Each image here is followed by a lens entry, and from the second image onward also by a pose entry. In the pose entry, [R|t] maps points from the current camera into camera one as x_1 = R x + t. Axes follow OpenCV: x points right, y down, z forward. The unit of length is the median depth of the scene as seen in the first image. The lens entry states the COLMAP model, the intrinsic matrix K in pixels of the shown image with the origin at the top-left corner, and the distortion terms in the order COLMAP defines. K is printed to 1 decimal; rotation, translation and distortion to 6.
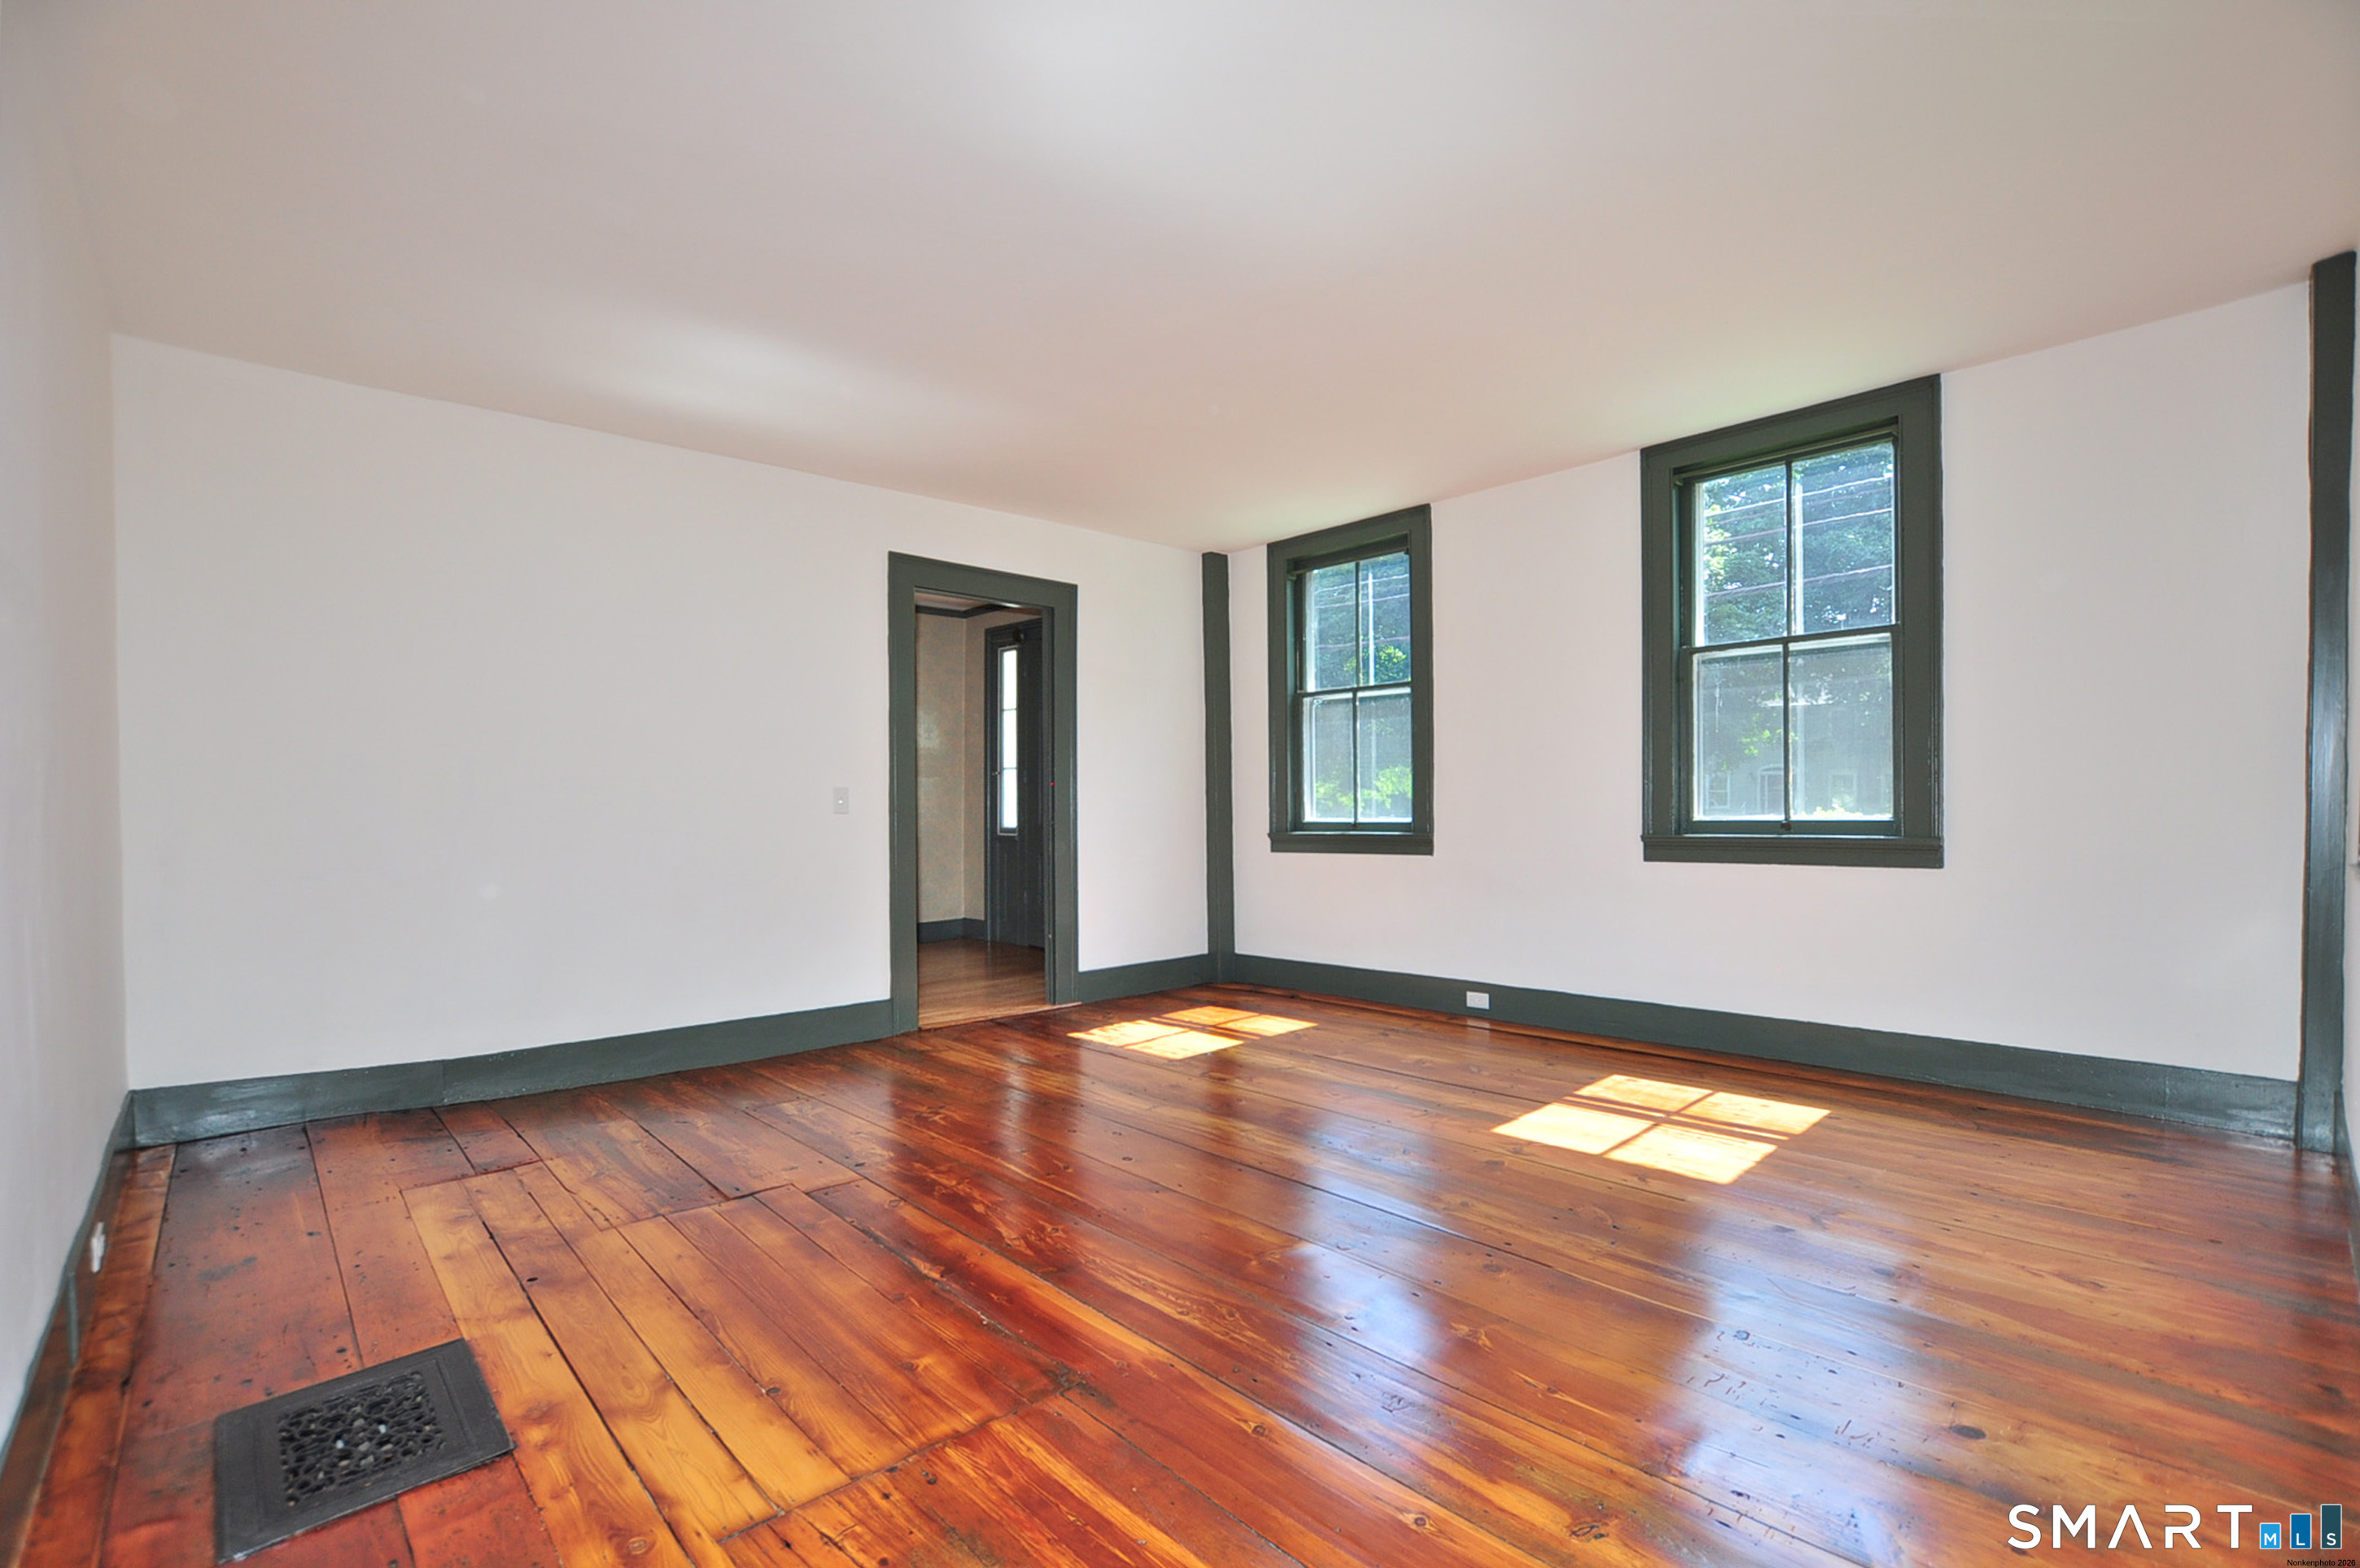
lens RADIAL K [[1037.3, 0, 1187.0], [0, 1037.3, 789.7], [0, 0, 1]] dist [-0.028739, 0.001255]
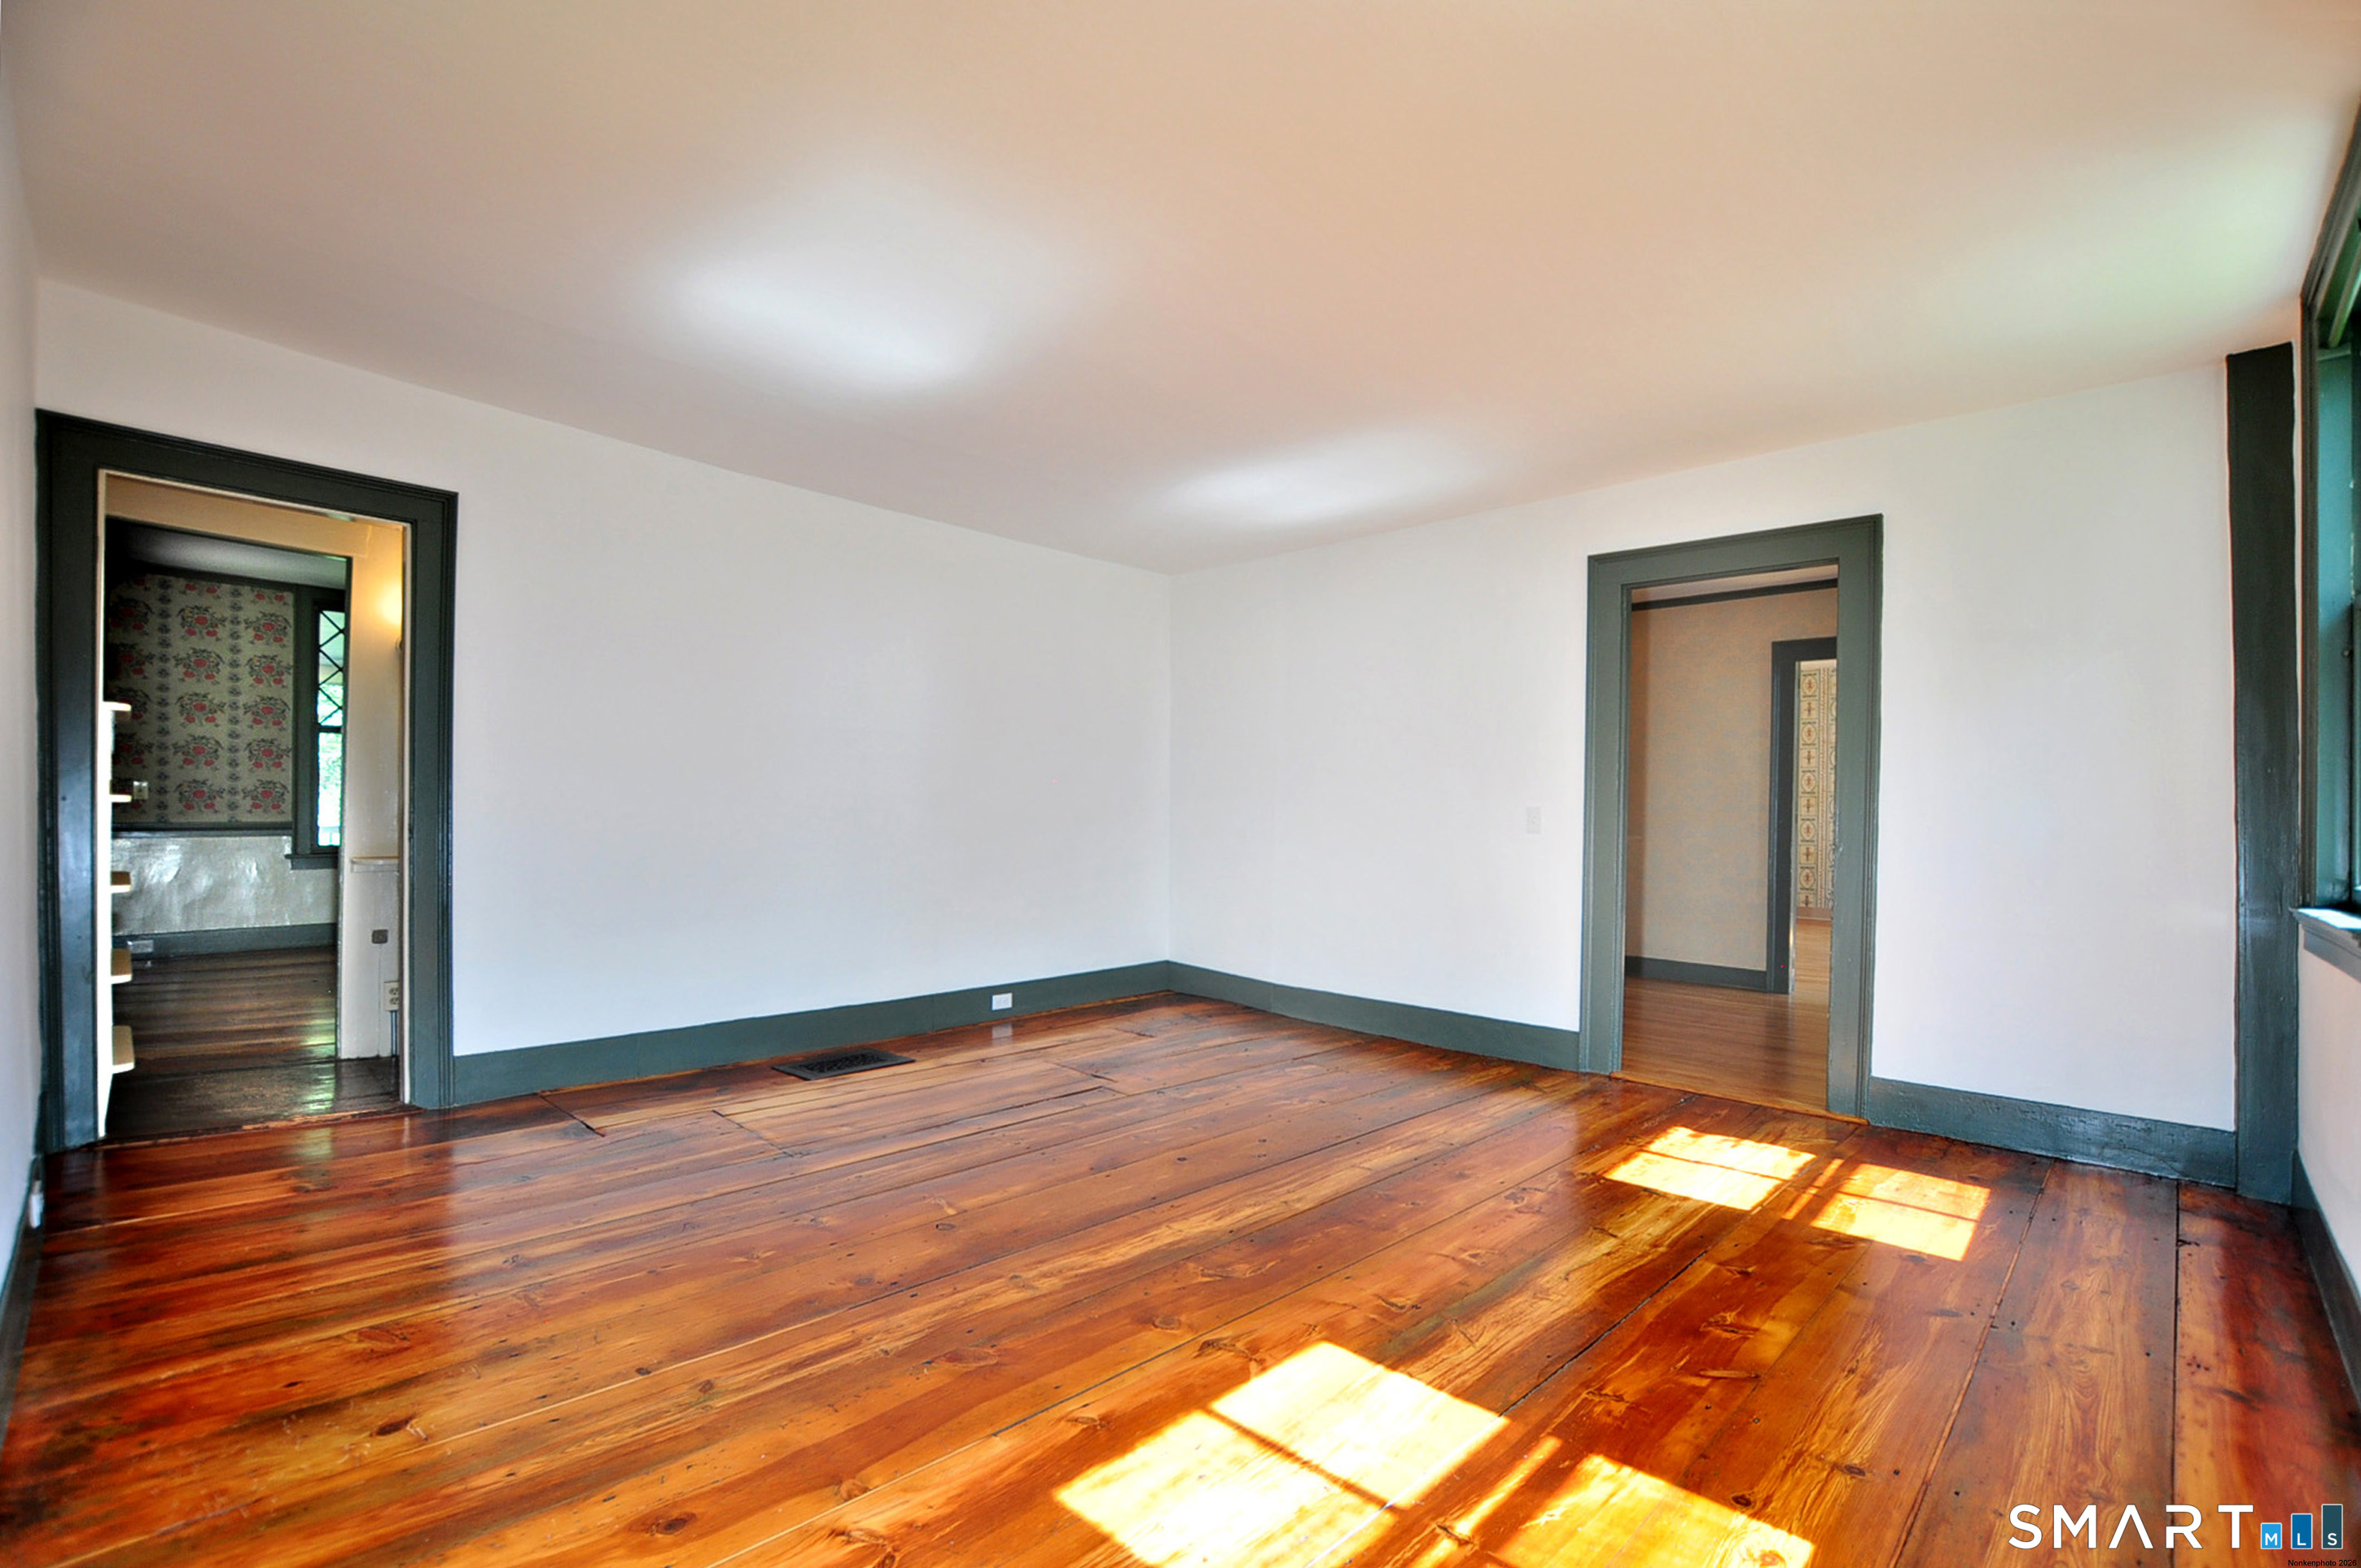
lens RADIAL K [[1037.8, 0, 1187.5], [0, 1037.8, 789.7], [0, 0, 1]] dist [-0.028739, 0.001255]
pose [[0.063954, -0.014428, -0.997849, 0.934346], [-0.002715, 0.999889, -0.014631, -0.004663], [0.997949, 0.003645, 0.063908, 0.871694]]
